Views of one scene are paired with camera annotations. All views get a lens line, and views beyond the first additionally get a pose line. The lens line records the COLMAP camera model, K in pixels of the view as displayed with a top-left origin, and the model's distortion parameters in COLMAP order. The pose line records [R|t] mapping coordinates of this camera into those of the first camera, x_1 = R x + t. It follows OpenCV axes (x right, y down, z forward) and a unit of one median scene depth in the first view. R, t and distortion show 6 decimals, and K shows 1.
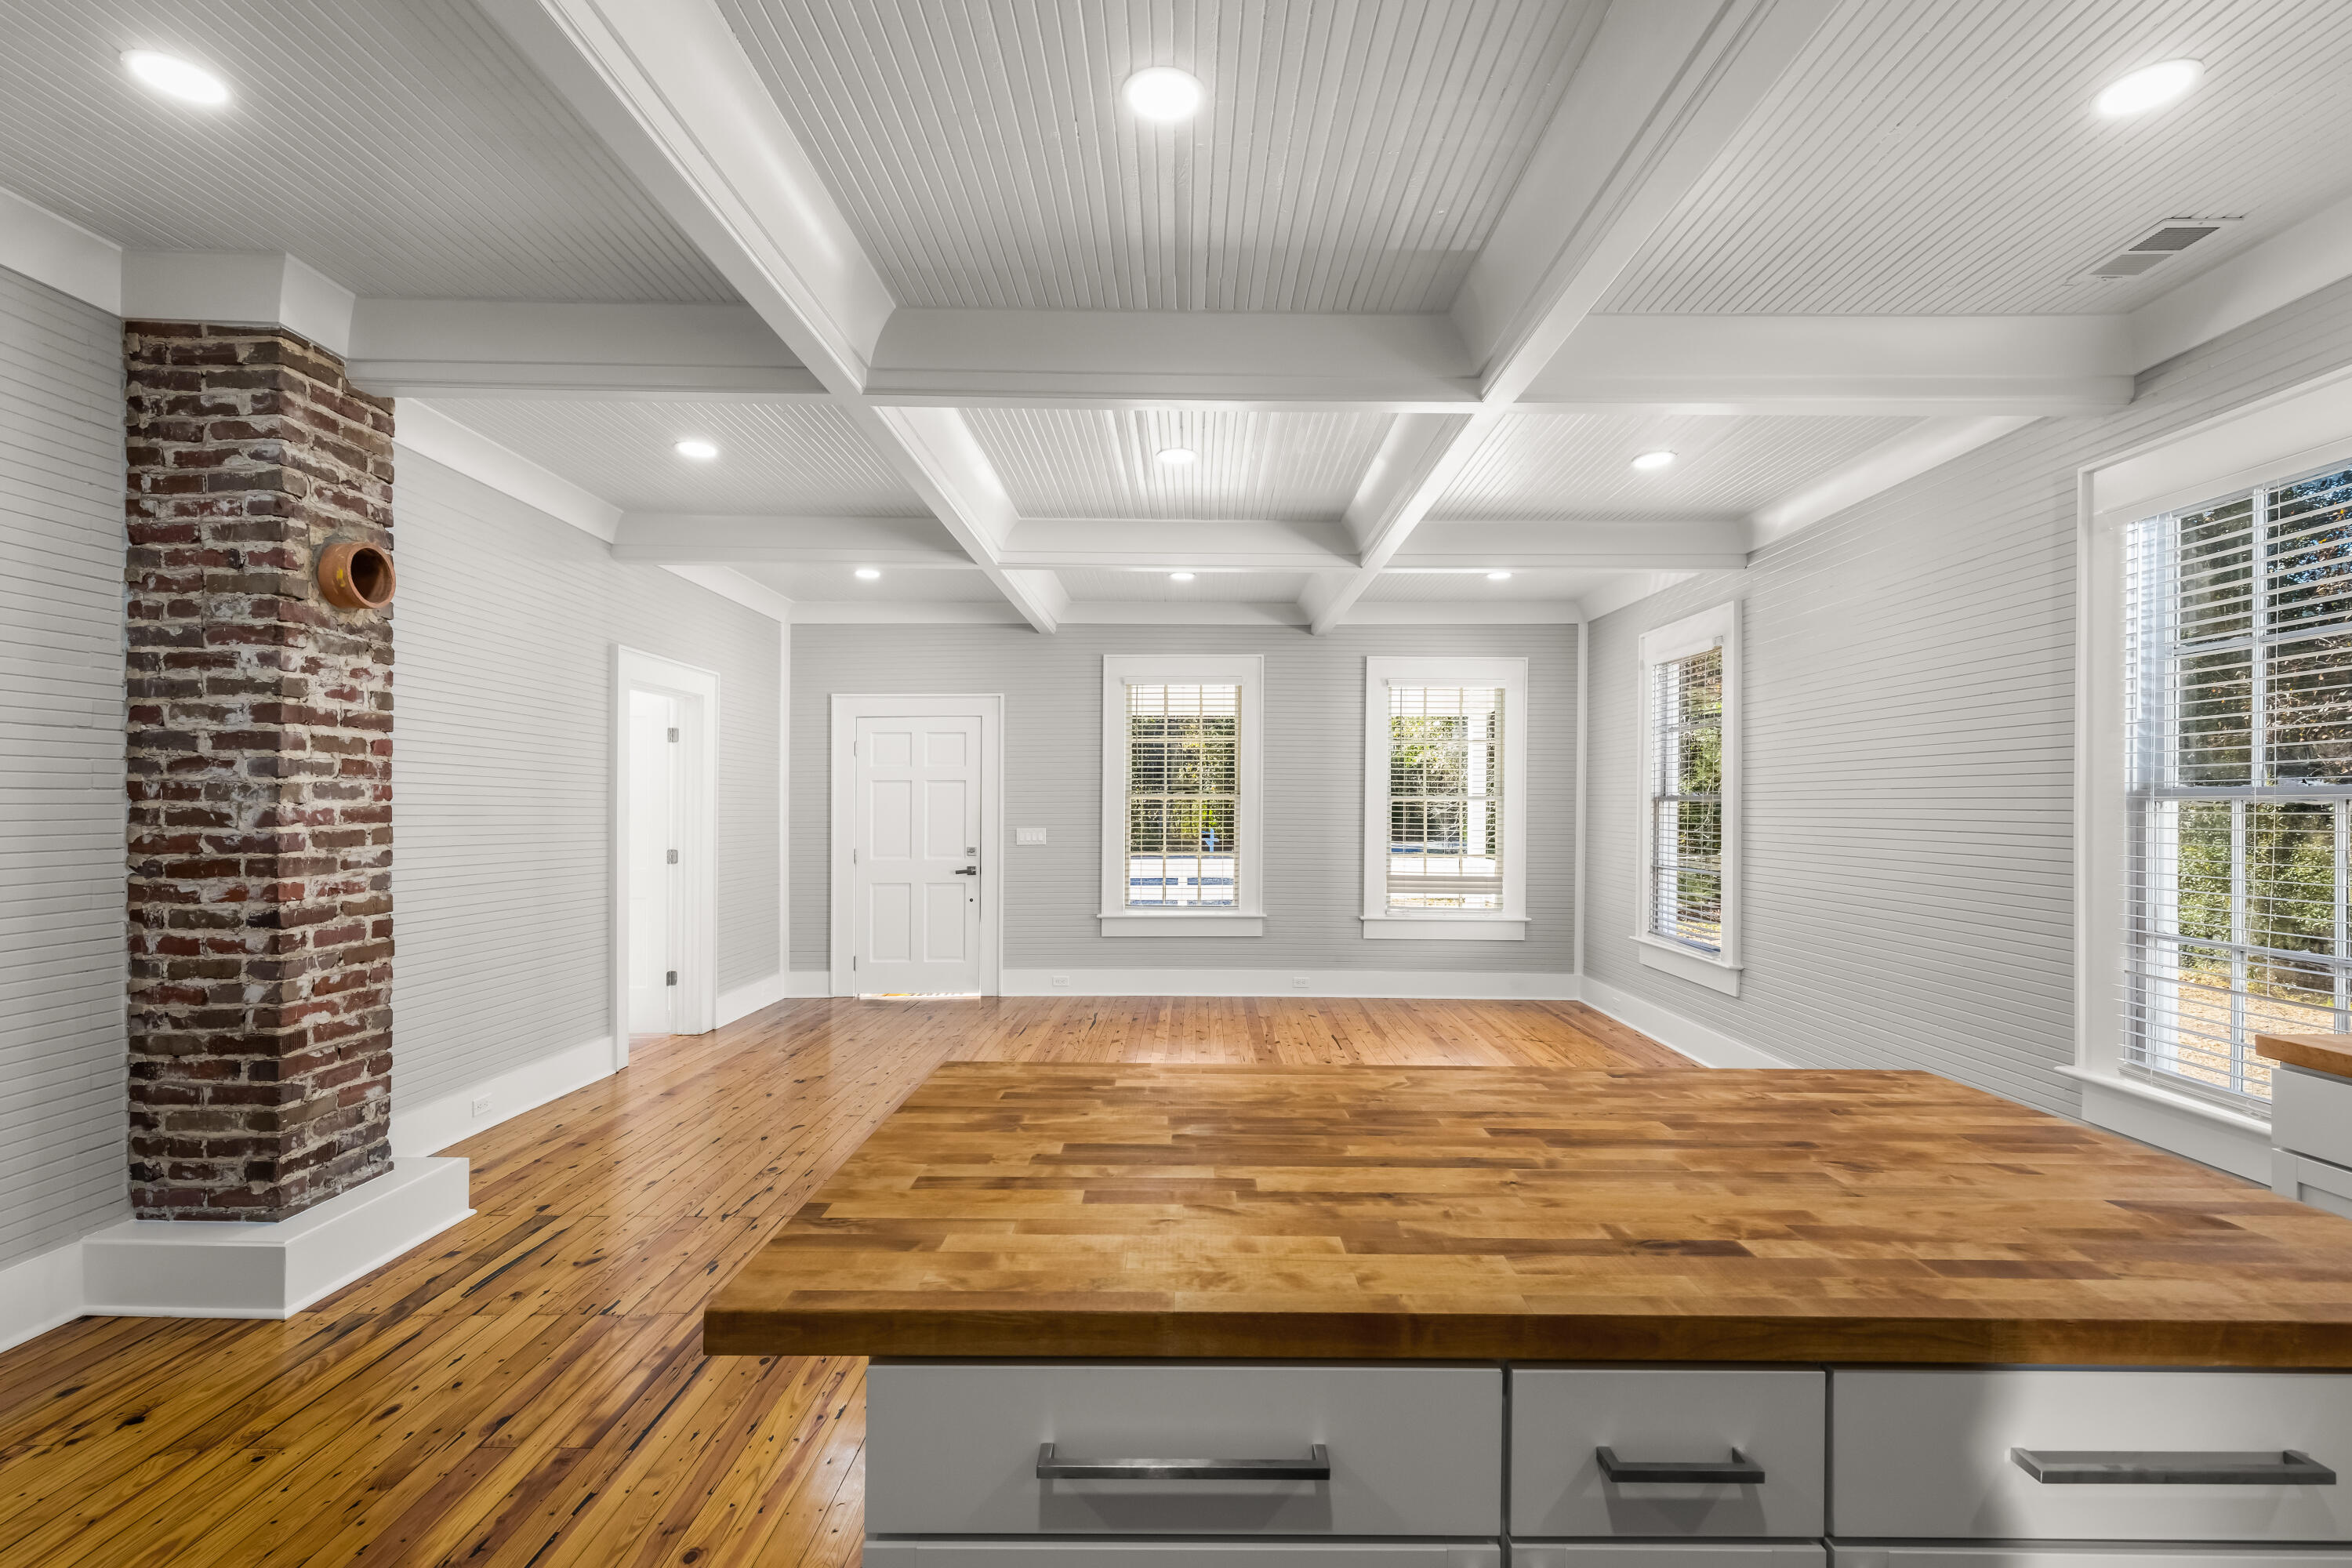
lens RADIAL K [[1061.9, 0, 1178.7], [0, 1061.9, 802.7], [0, 0, 1]] dist [0.009201, -0.002104]
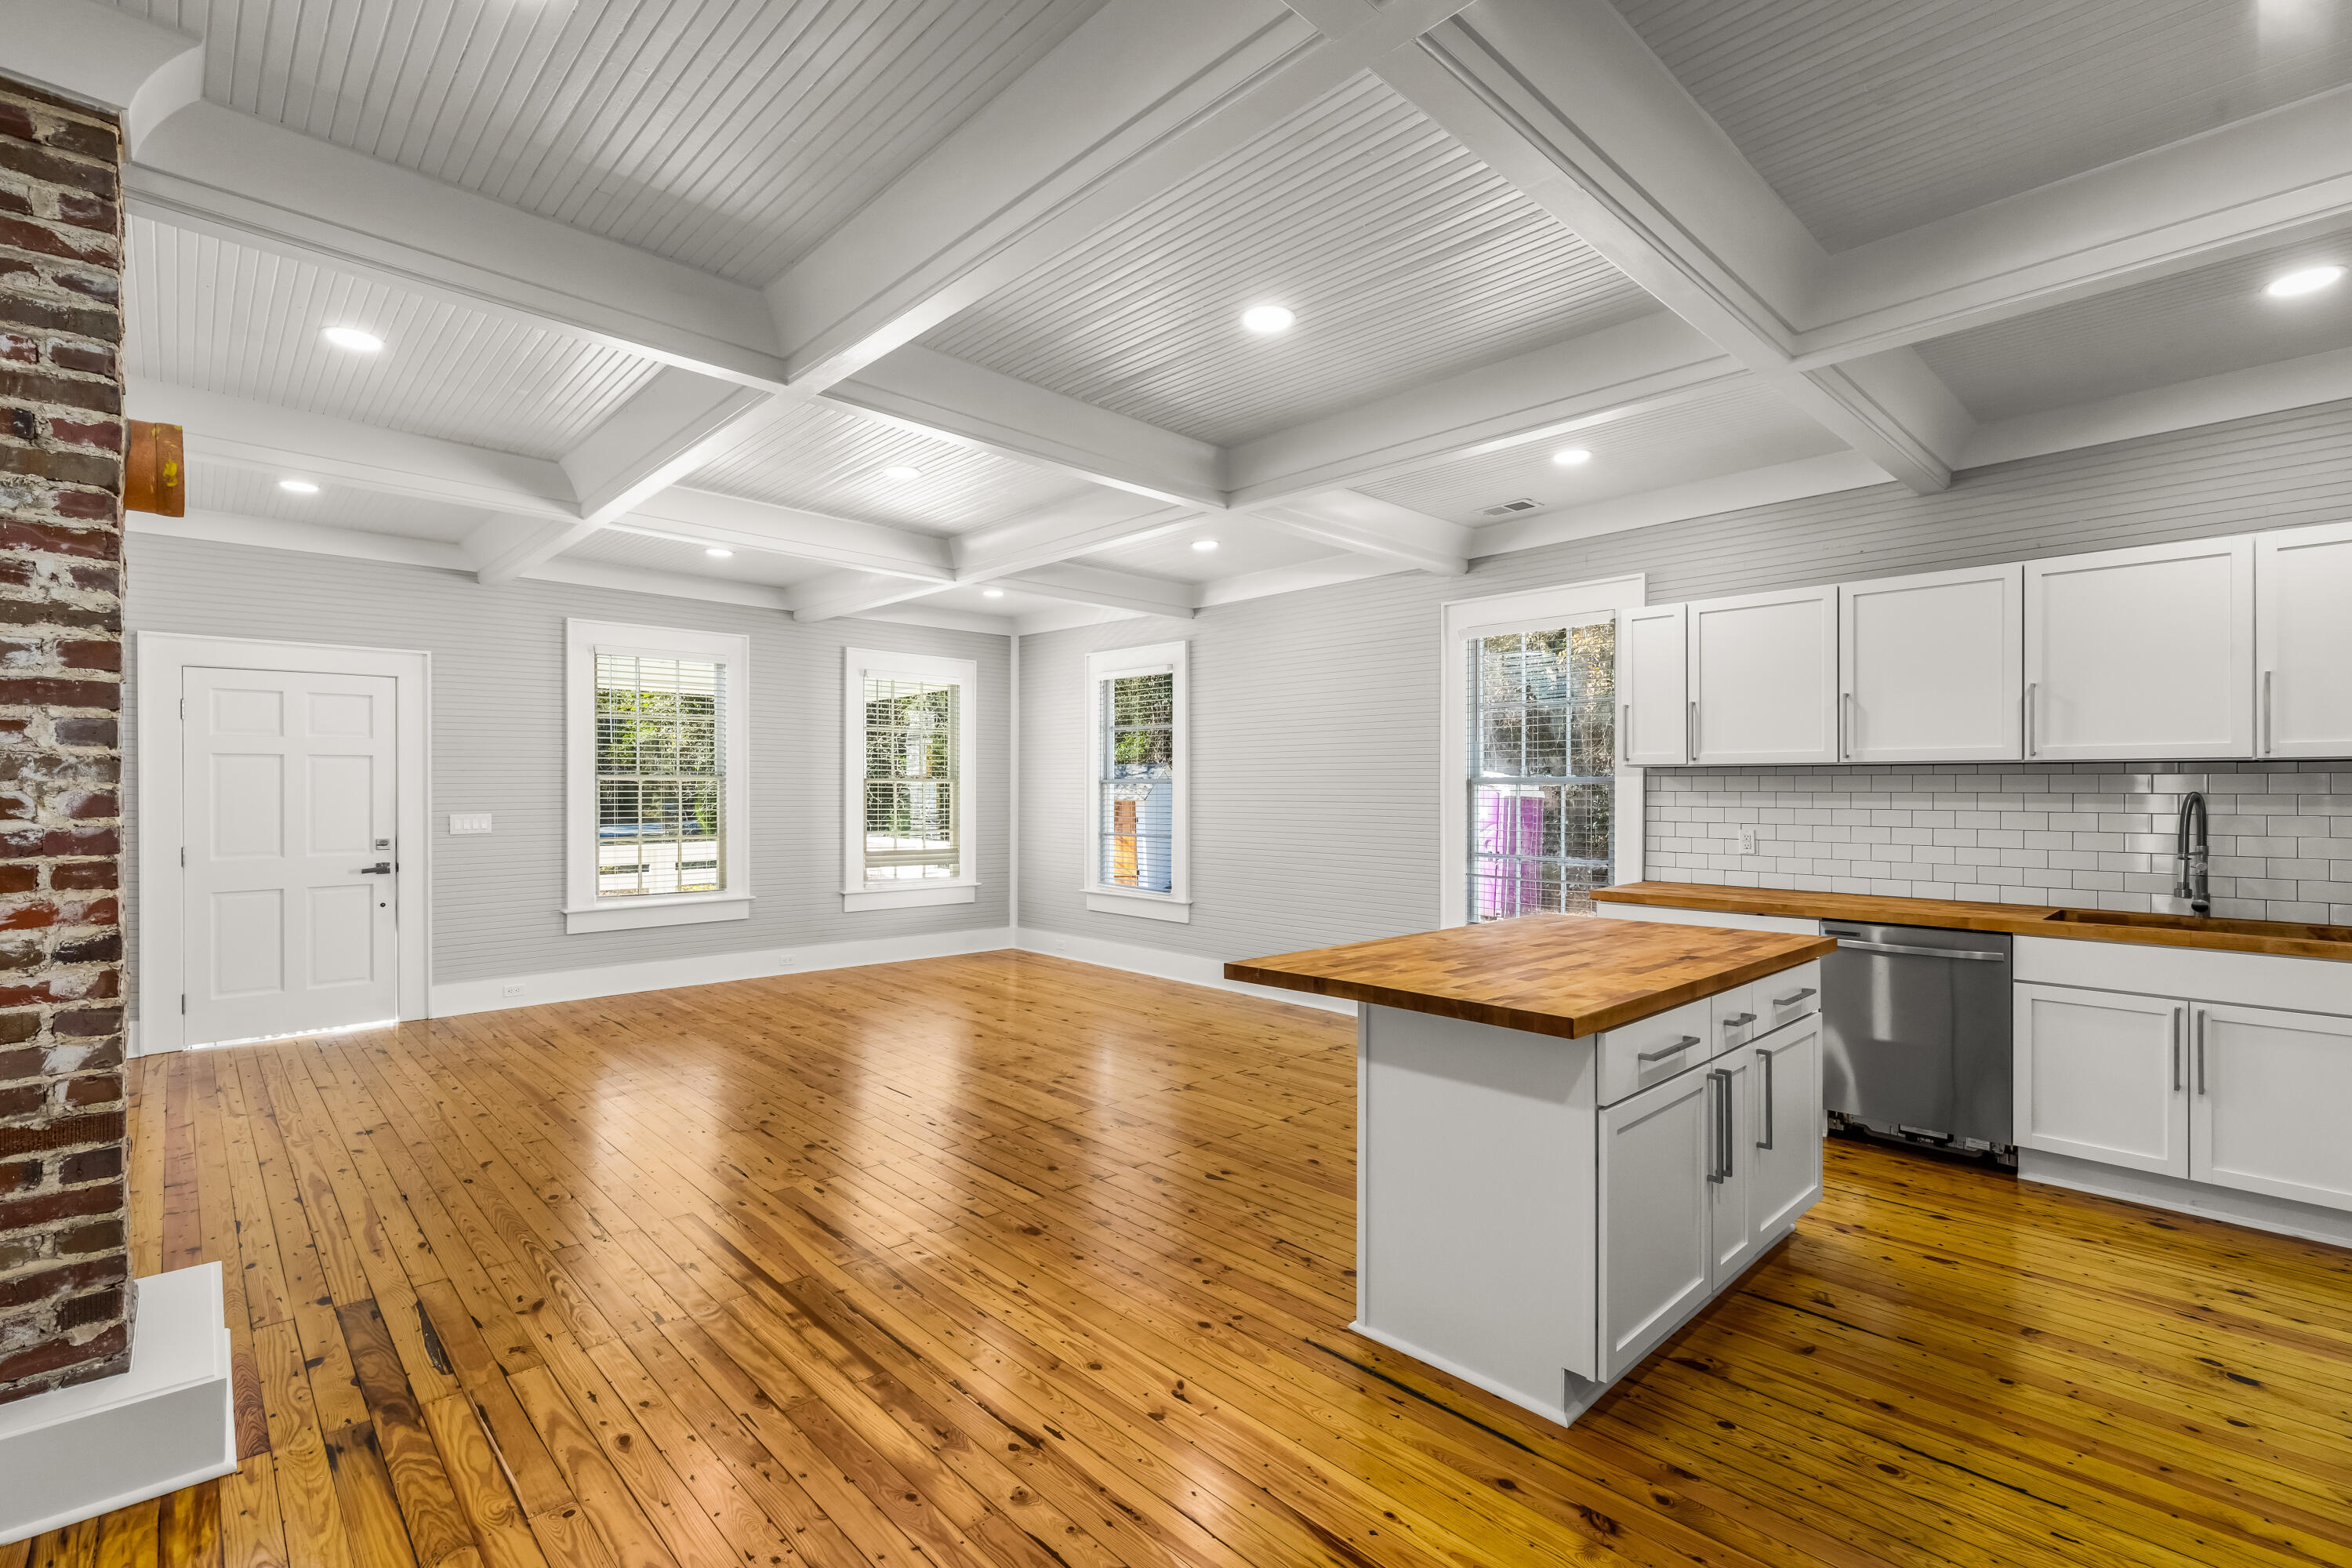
lens RADIAL K [[1061.9, 0, 1185.4], [0, 1061.9, 783.3], [0, 0, 1]] dist [0.009201, -0.002104]
pose [[0.718170, 0.002165, 0.695865, -0.826190], [-0.001633, 0.999998, -0.001426, -0.000109], [-0.695866, -0.000112, 0.718171, -0.003868]]
